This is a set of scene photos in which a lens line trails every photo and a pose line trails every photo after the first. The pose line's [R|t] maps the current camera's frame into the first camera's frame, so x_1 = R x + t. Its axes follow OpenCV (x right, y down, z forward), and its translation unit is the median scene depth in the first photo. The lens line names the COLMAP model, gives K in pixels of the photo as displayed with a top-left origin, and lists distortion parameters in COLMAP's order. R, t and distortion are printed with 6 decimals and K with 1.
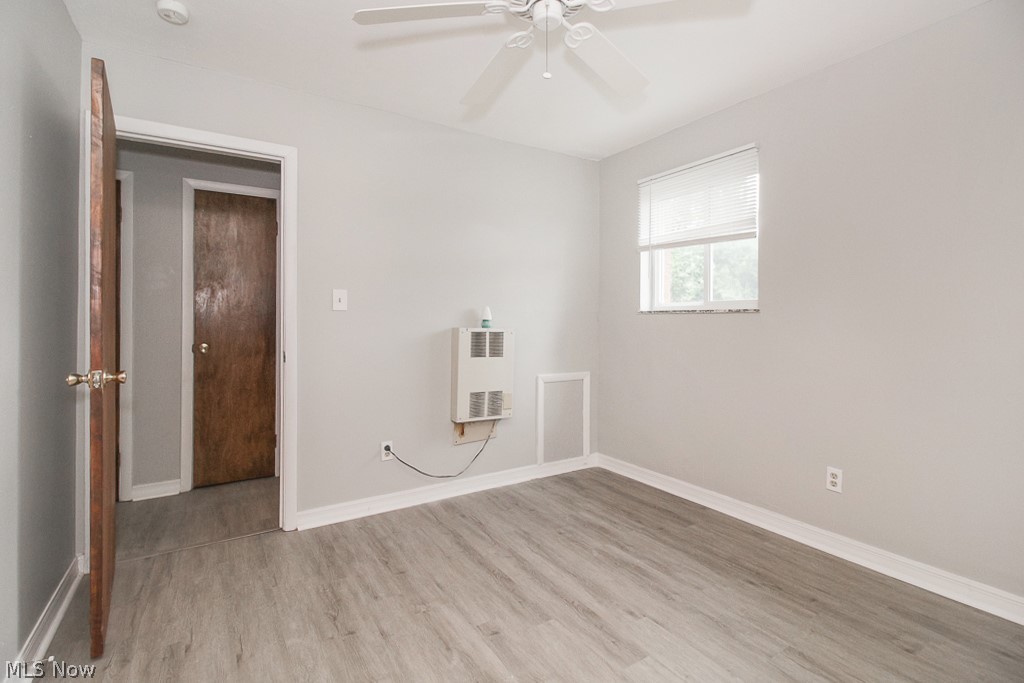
lens RADIAL K [[475.1, 0, 509.6], [0, 475.1, 320.1], [0, 0, 1]] dist [0.012779, -0.012889]
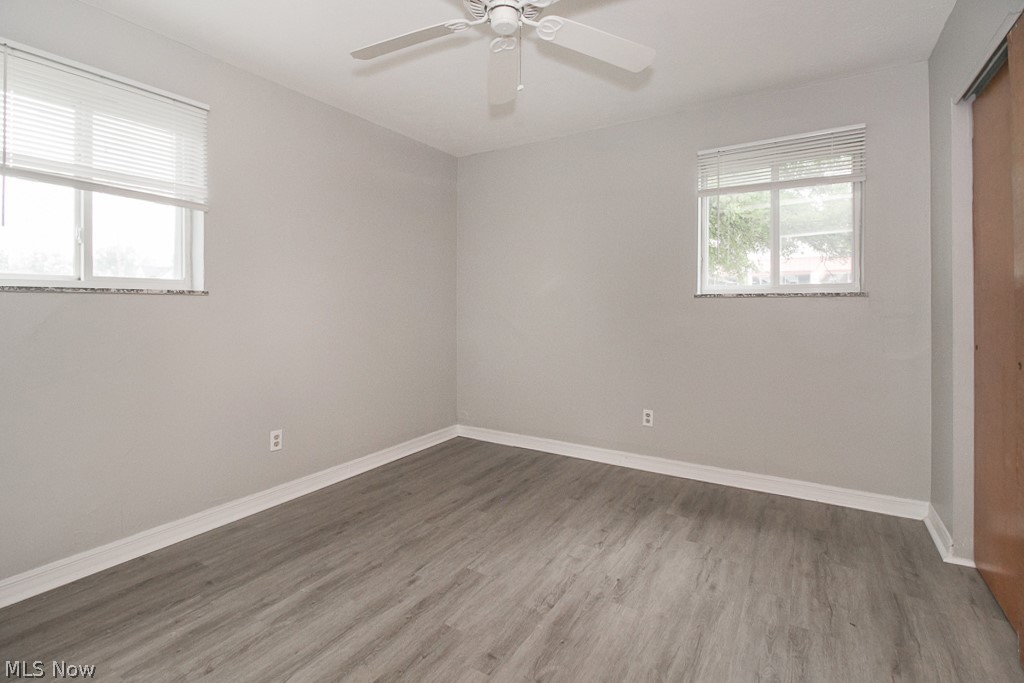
lens RADIAL K [[475.1, 0, 509.6], [0, 475.1, 320.1], [0, 0, 1]] dist [0.012779, -0.012889]
pose [[-0.440851, -0.027148, 0.897170, -0.580558], [0.000607, 0.999533, 0.030544, 0.004624], [-0.897580, 0.014010, -0.440629, 0.954317]]
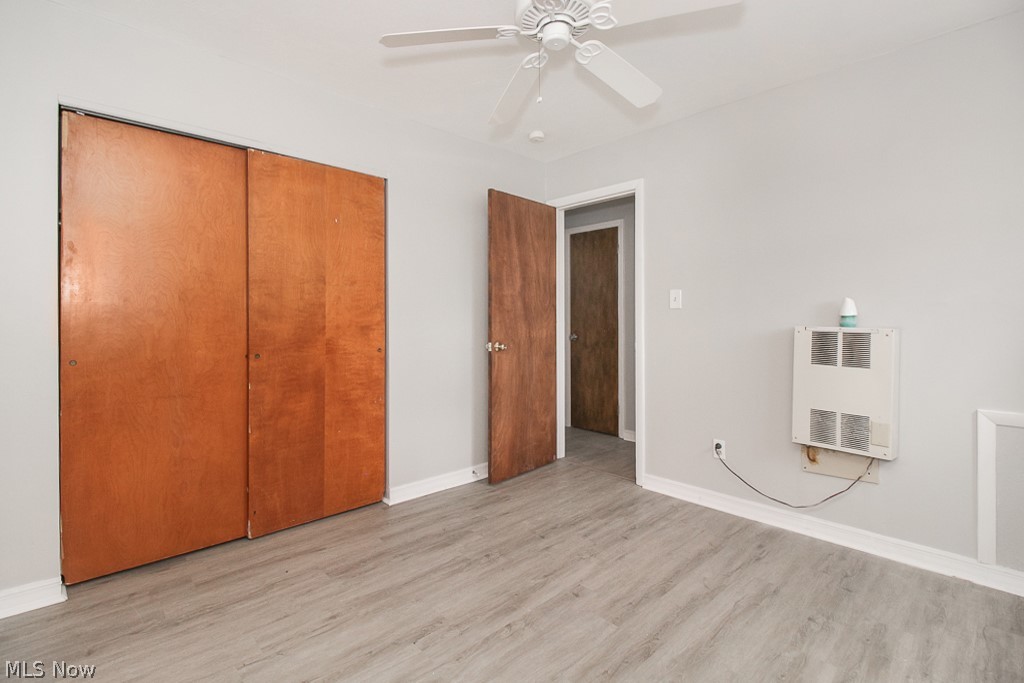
lens RADIAL K [[475.1, 0, 509.6], [0, 475.1, 320.1], [0, 0, 1]] dist [0.012779, -0.012889]
pose [[0.191590, 0.000916, -0.981475, 0.735779], [0.001584, 0.999998, 0.001242, 0.005297], [0.981474, -0.001792, 0.191588, 0.446682]]
